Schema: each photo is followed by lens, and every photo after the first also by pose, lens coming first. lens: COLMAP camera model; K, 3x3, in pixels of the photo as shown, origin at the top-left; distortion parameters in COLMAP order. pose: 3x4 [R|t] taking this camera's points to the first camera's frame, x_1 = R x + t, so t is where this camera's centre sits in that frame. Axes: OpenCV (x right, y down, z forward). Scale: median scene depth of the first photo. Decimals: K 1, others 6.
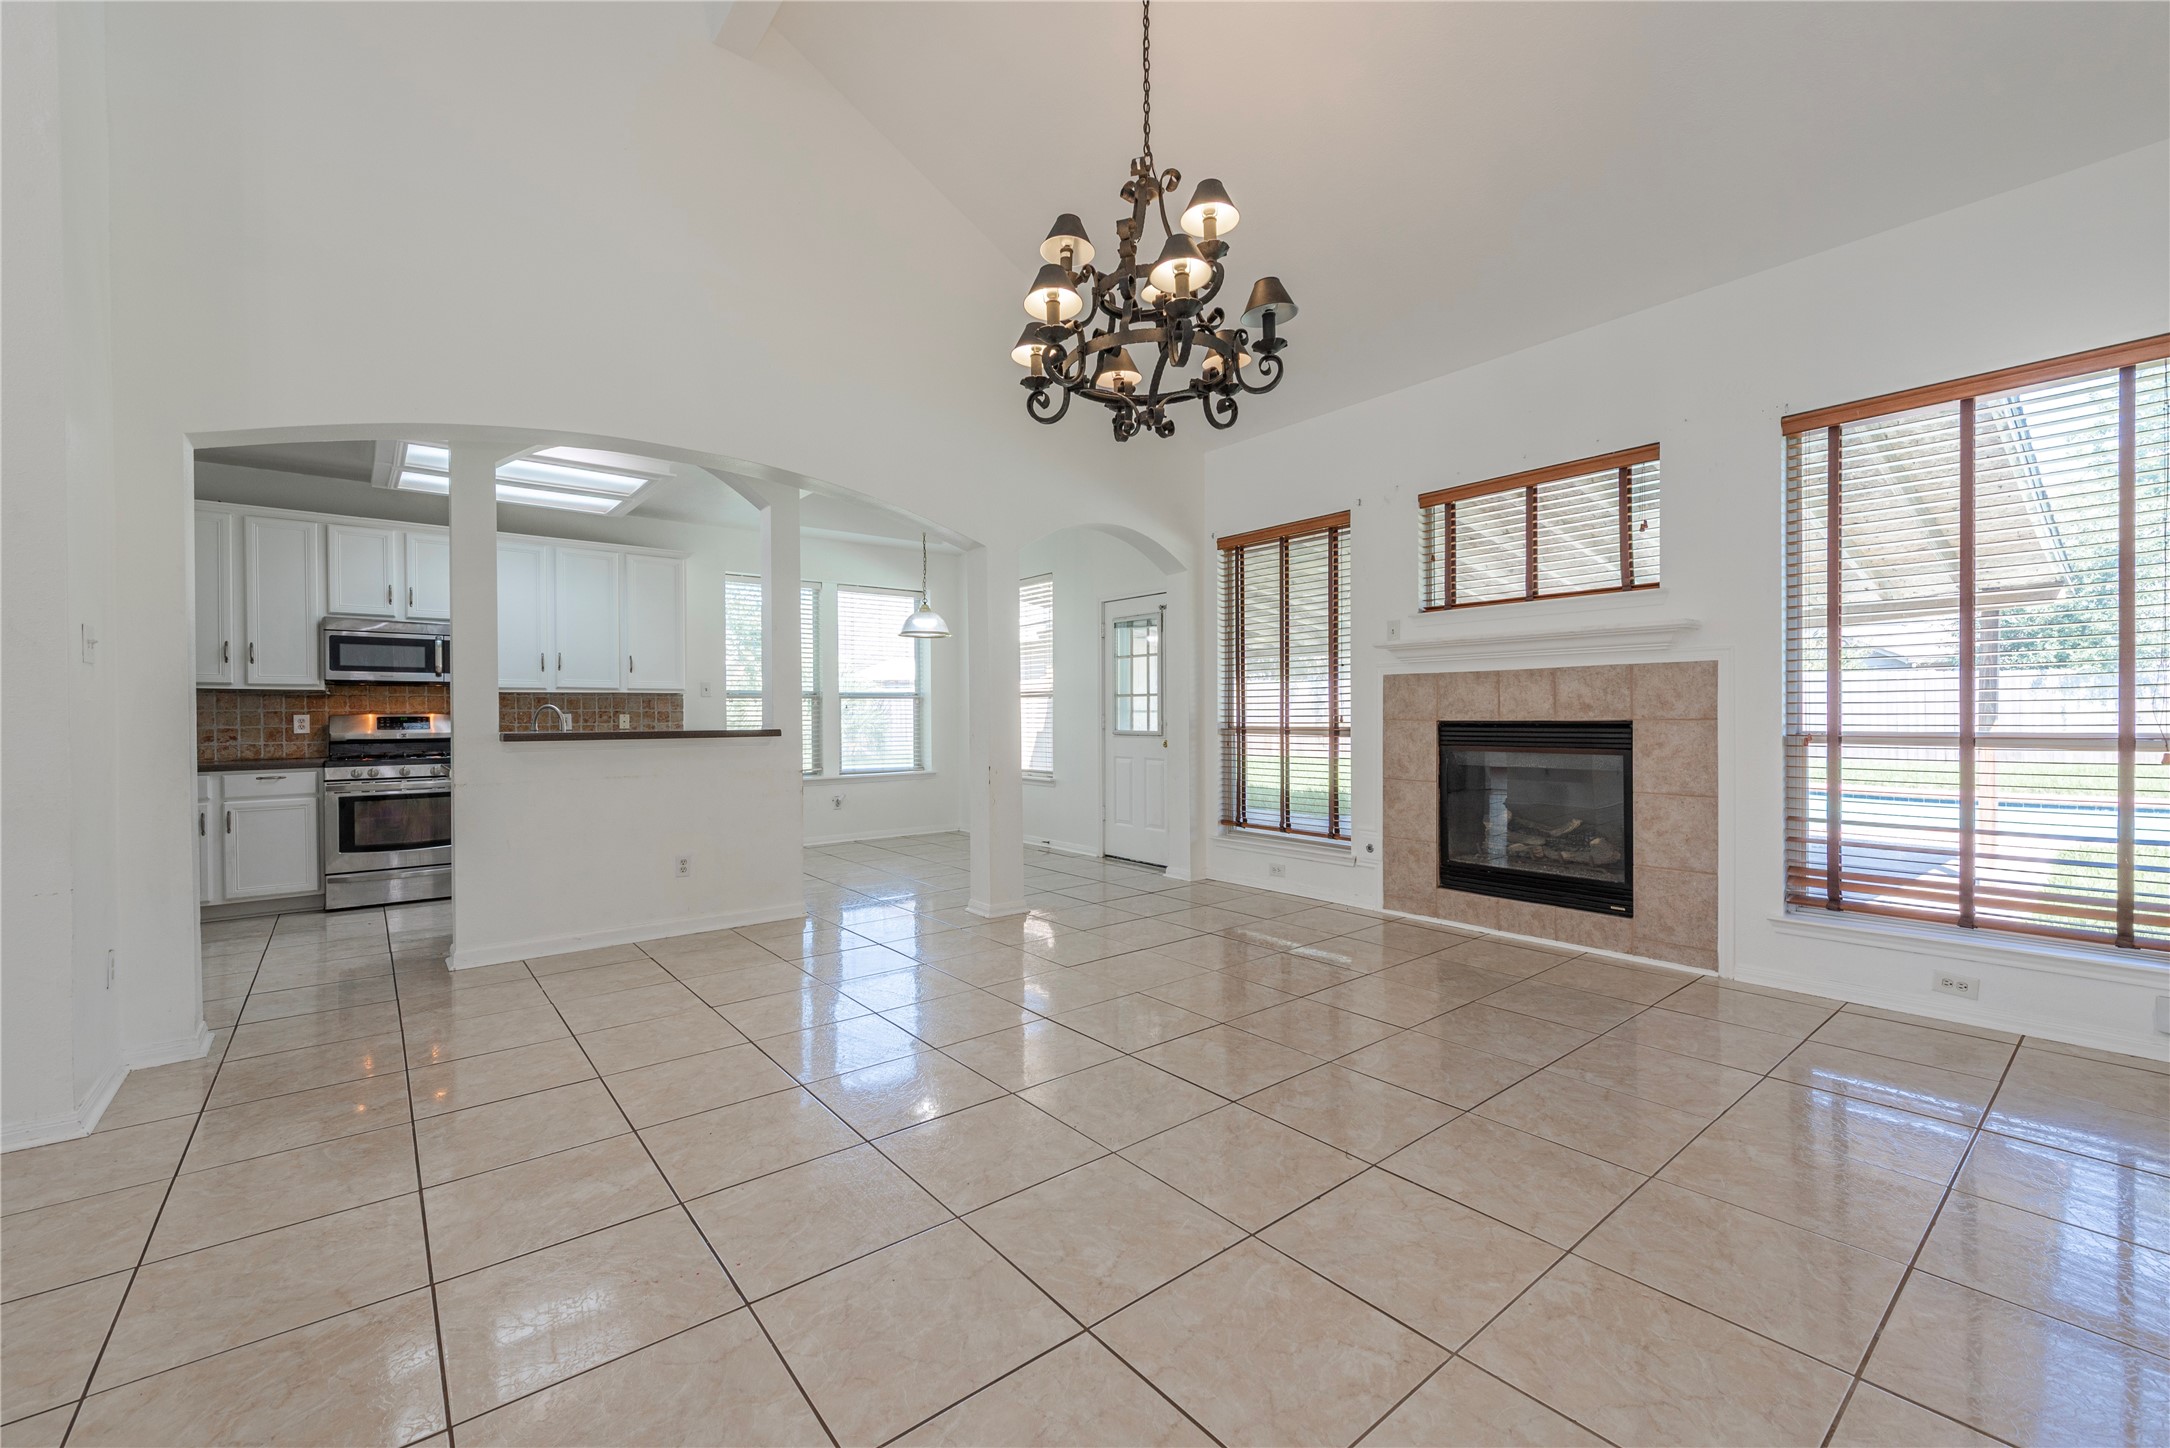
lens RADIAL K [[897.8, 0, 1090.5], [0, 897.8, 718.6], [0, 0, 1]] dist [0.012330, -0.000490]
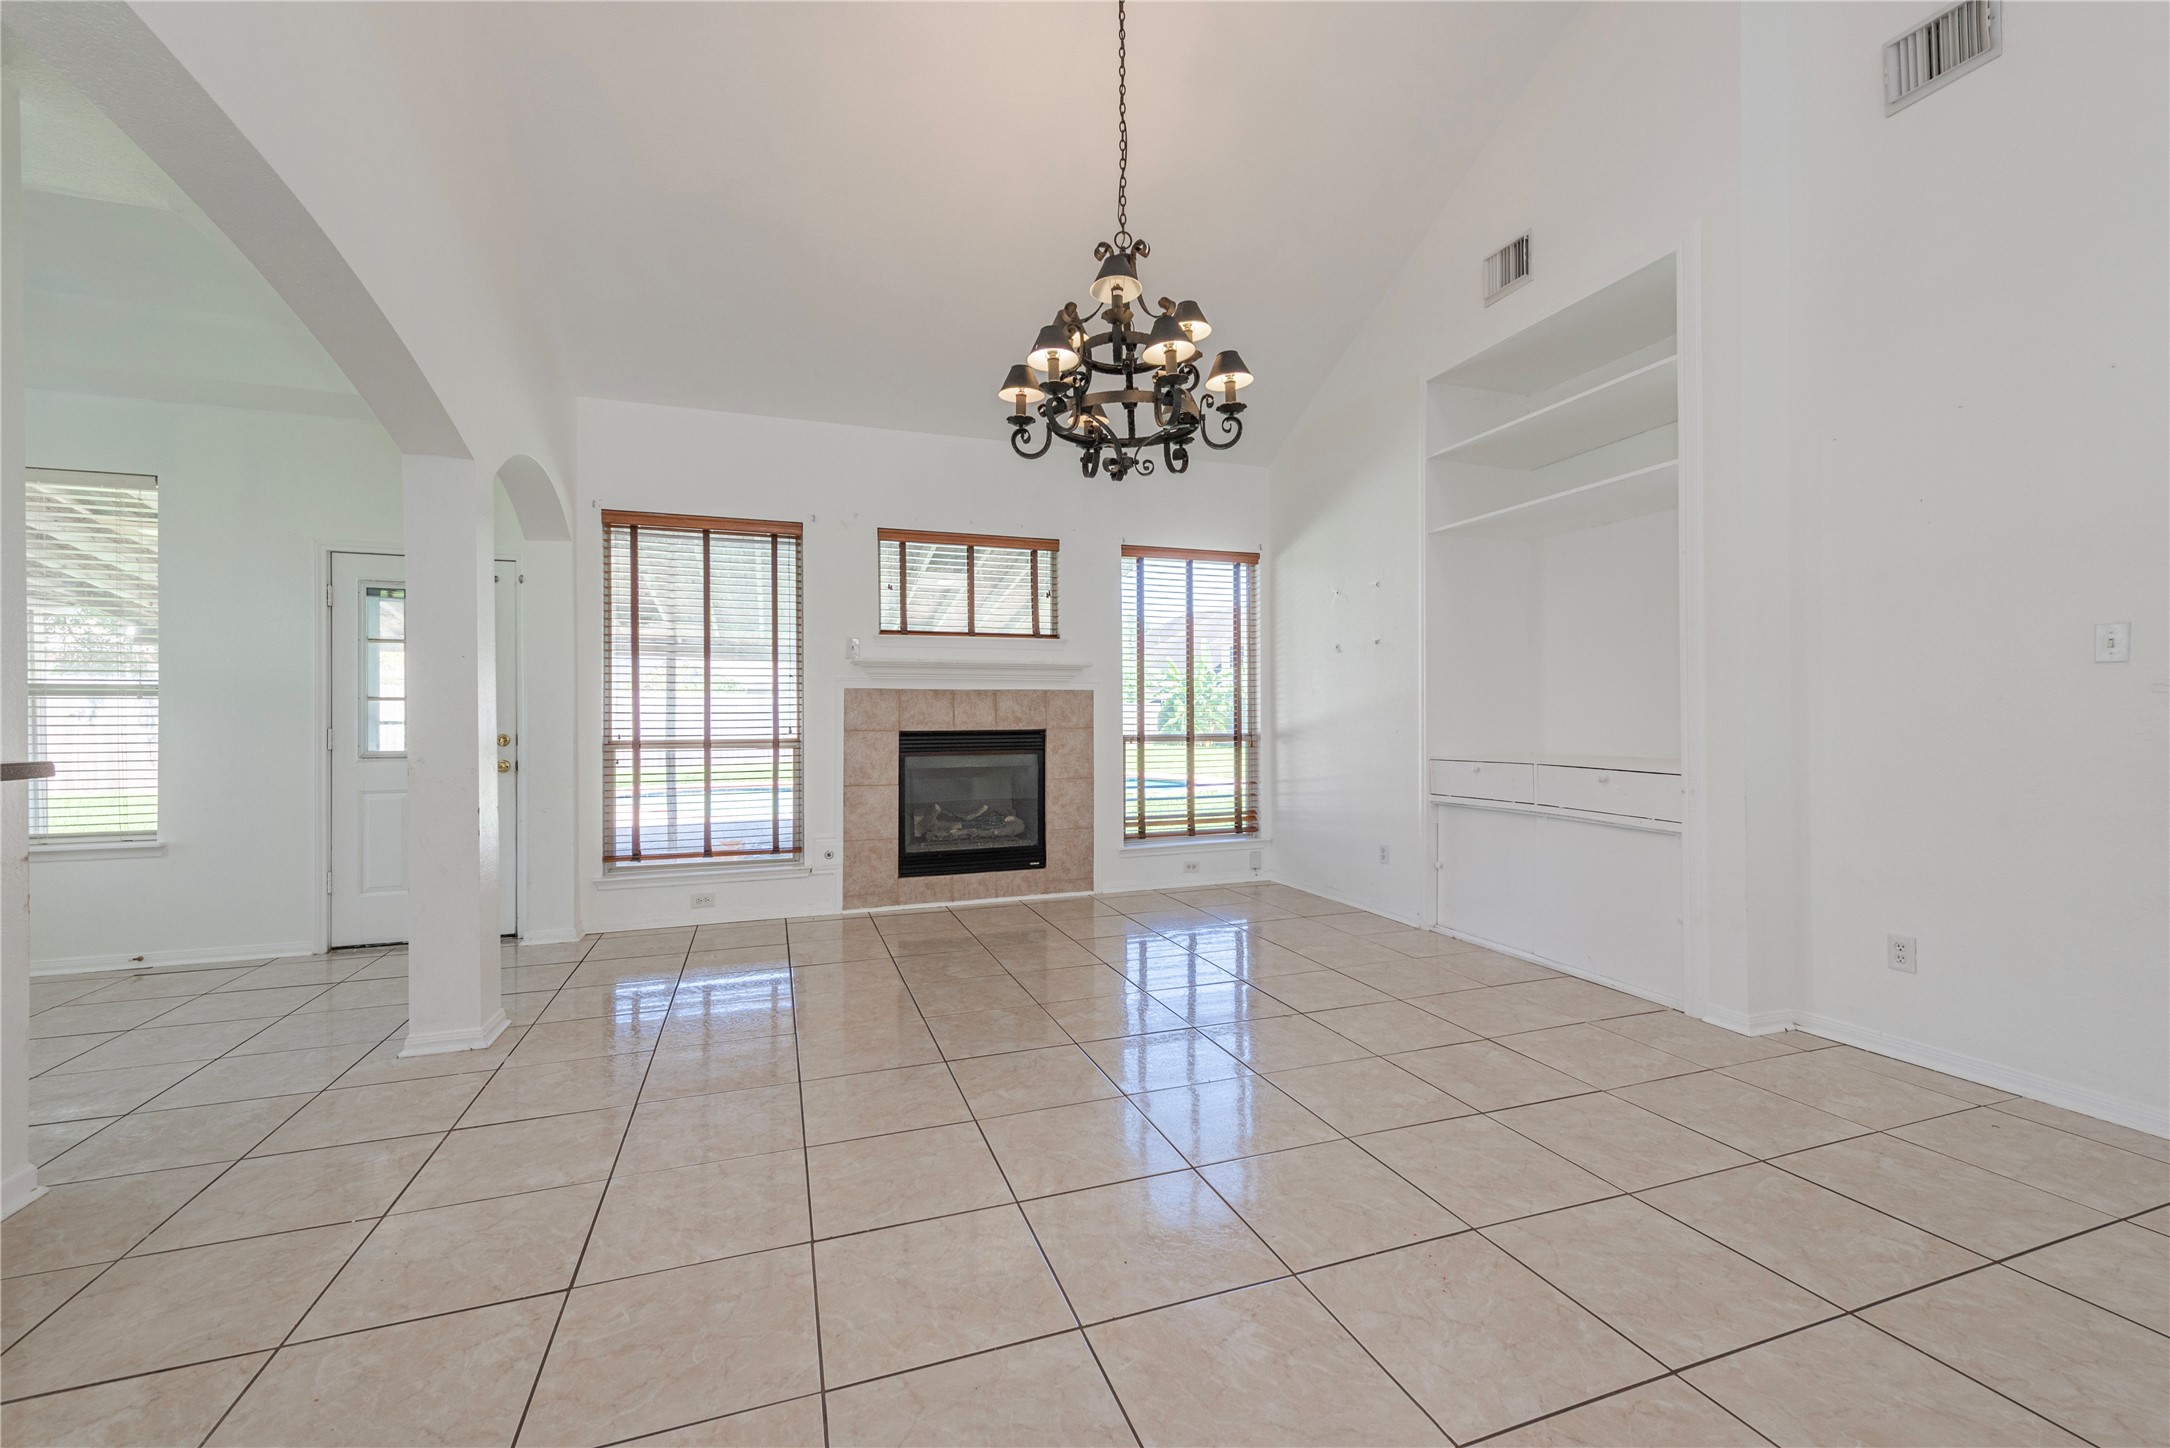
lens RADIAL K [[897.8, 0, 1090.5], [0, 897.8, 718.6], [0, 0, 1]] dist [0.012330, -0.000490]
pose [[0.319571, 0.006939, 0.947537, -0.636252], [0.008509, 0.999912, -0.010192, 0.000336], [-0.947524, 0.011320, 0.319484, 0.422053]]
